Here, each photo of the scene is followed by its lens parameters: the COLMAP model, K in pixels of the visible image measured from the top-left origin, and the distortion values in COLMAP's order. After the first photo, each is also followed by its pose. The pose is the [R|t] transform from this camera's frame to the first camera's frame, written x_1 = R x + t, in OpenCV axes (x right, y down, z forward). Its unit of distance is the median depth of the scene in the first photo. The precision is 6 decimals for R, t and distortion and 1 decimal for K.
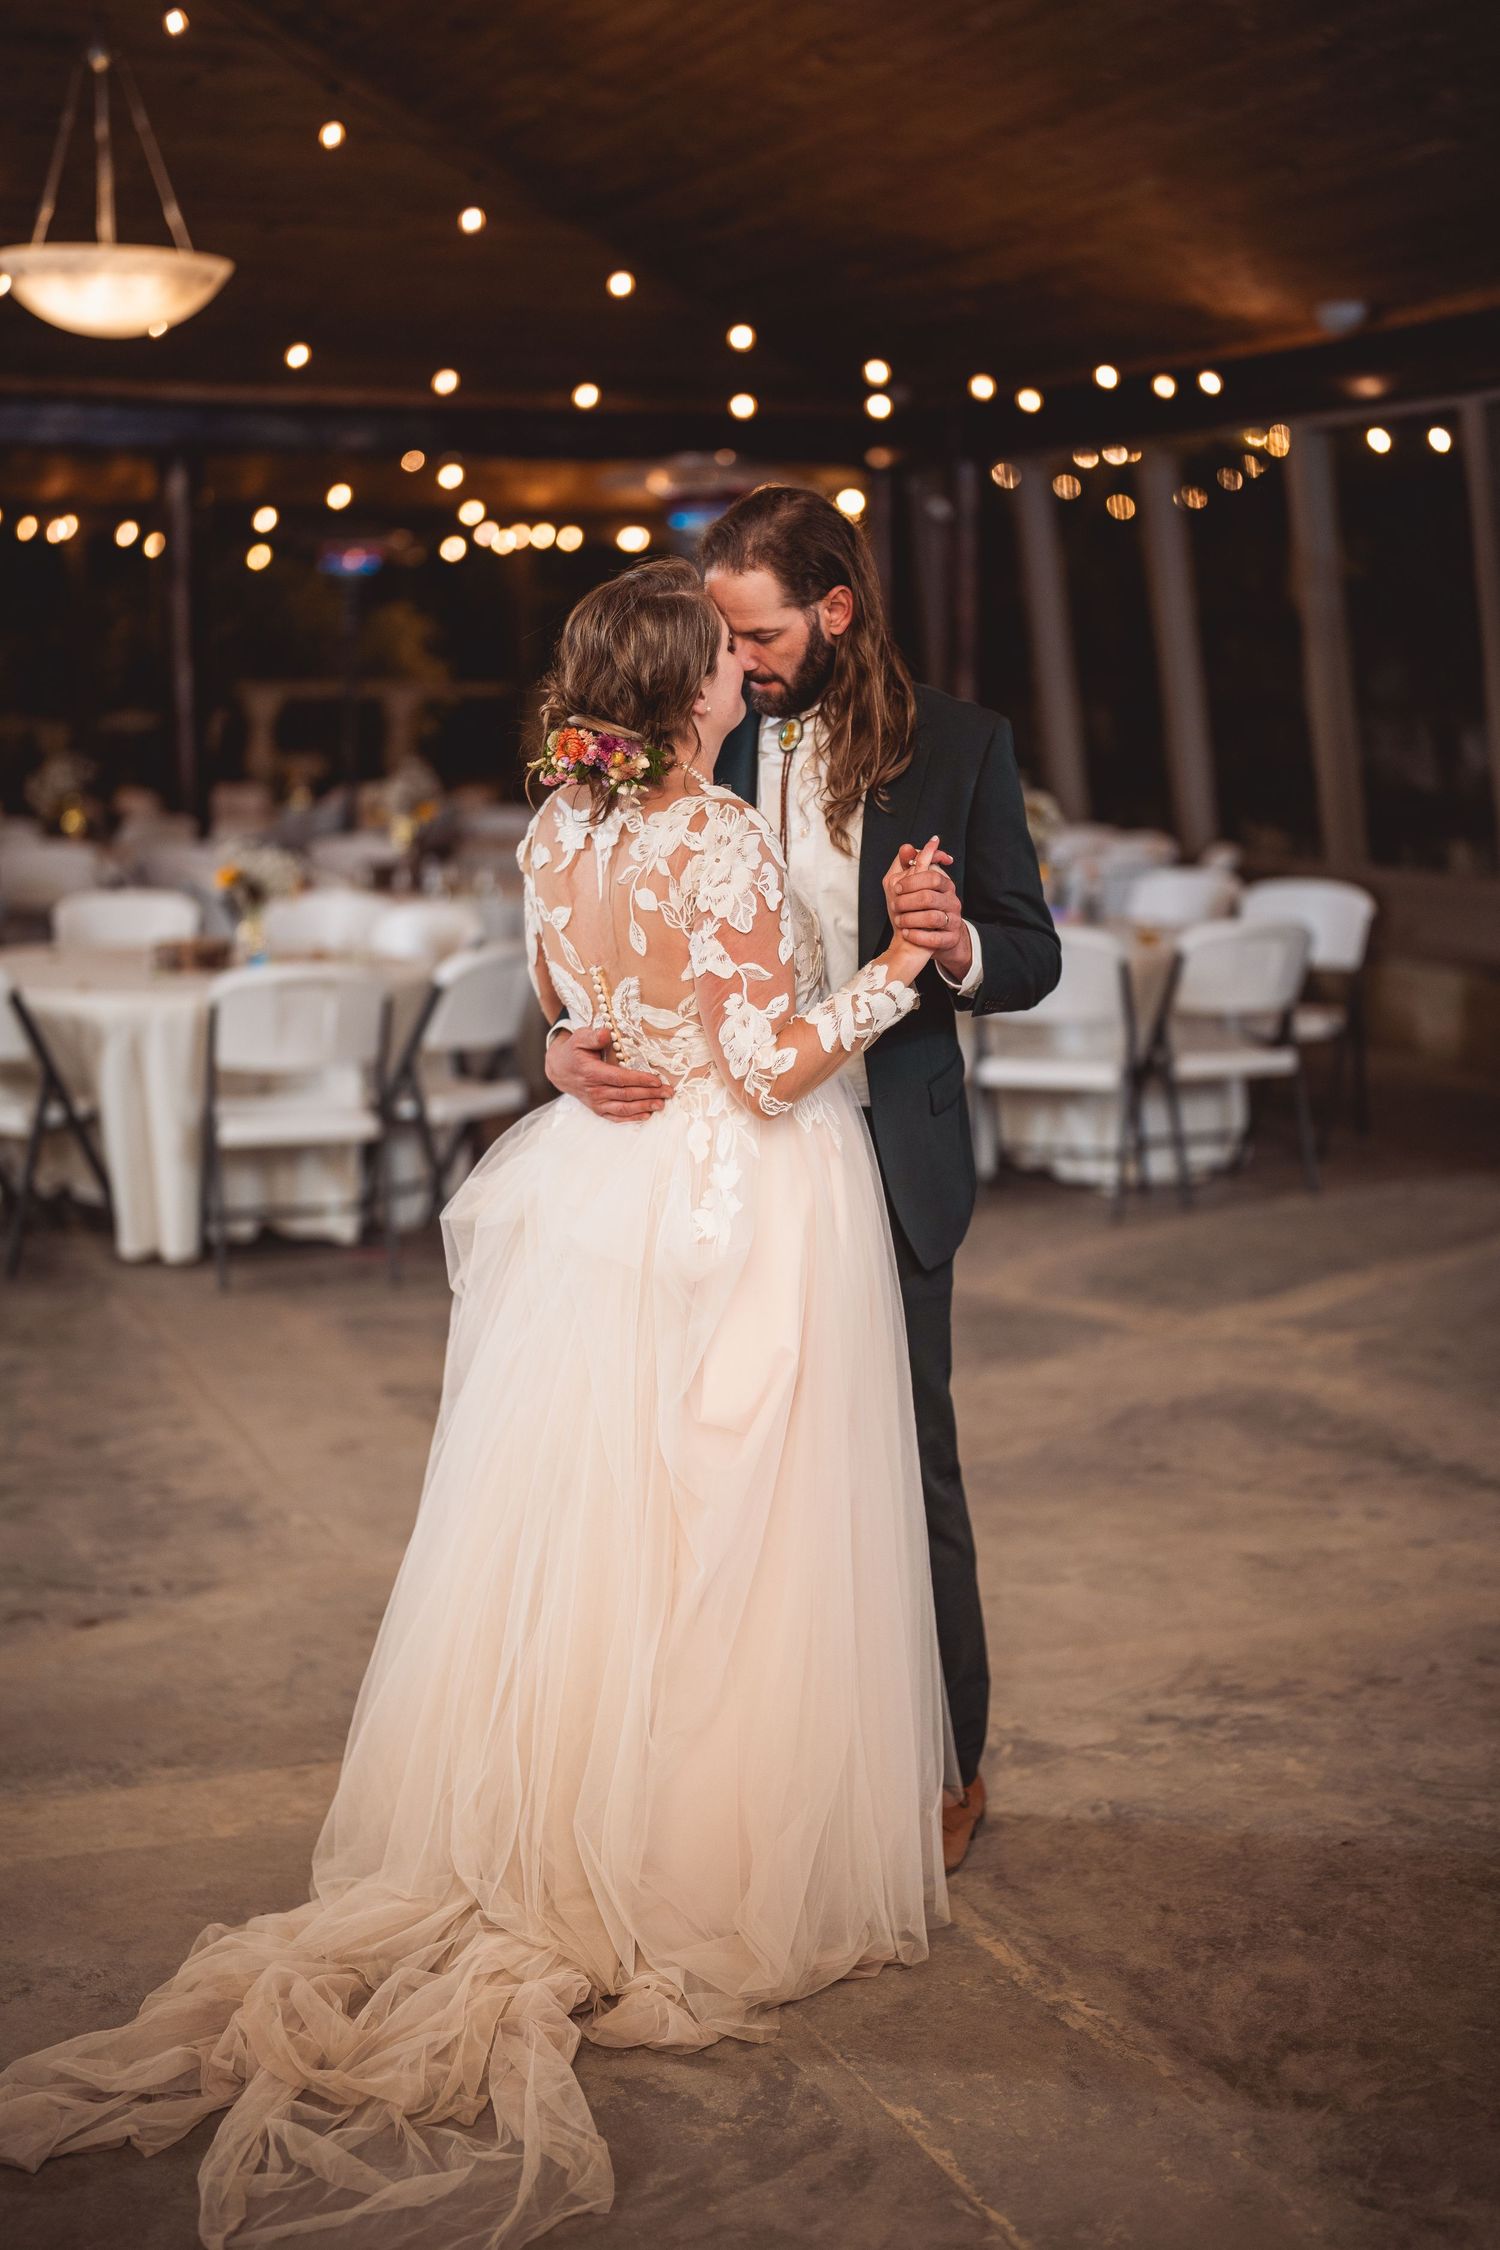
lens RADIAL K [[3090.5, 0, 759.6], [0, 3090.5, 1118.7], [0, 0, 1]] dist [-0.173001, 1.165823]
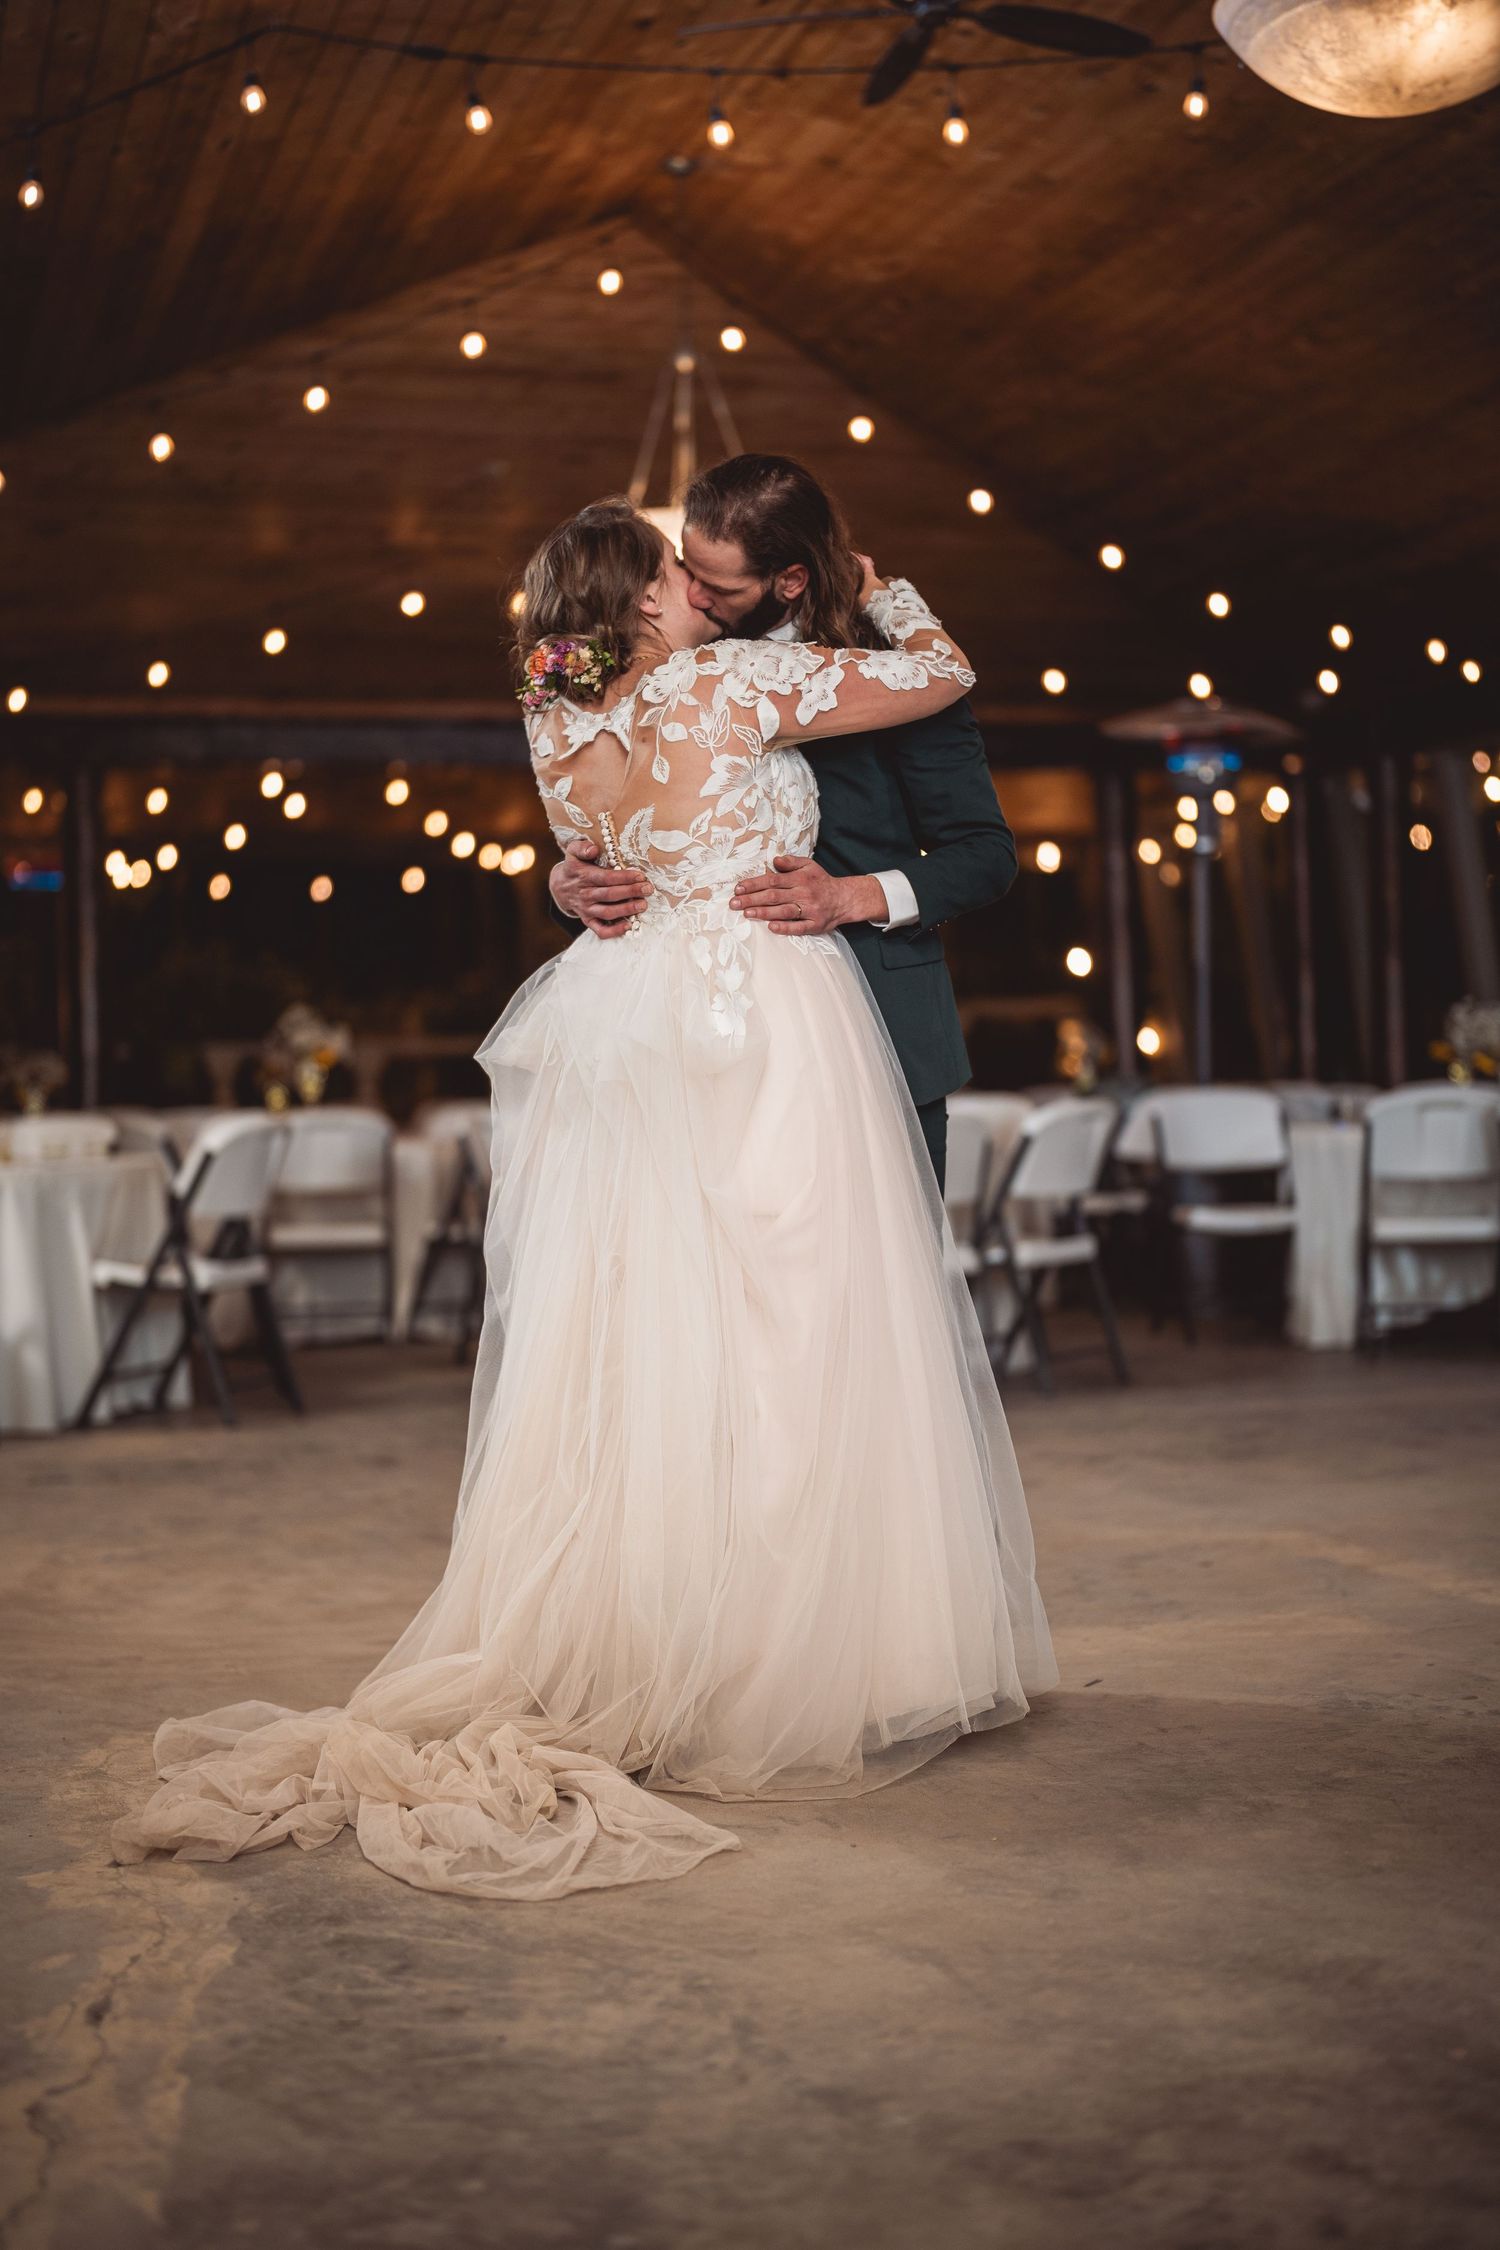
lens RADIAL K [[3090.5, 0, 759.6], [0, 3090.5, 1118.7], [0, 0, 1]] dist [-0.173001, 1.165823]
pose [[0.995280, -0.024268, -0.093960, -0.157100], [0.011012, 0.990215, -0.139112, 0.167319], [0.096417, 0.137421, 0.985809, -0.134069]]
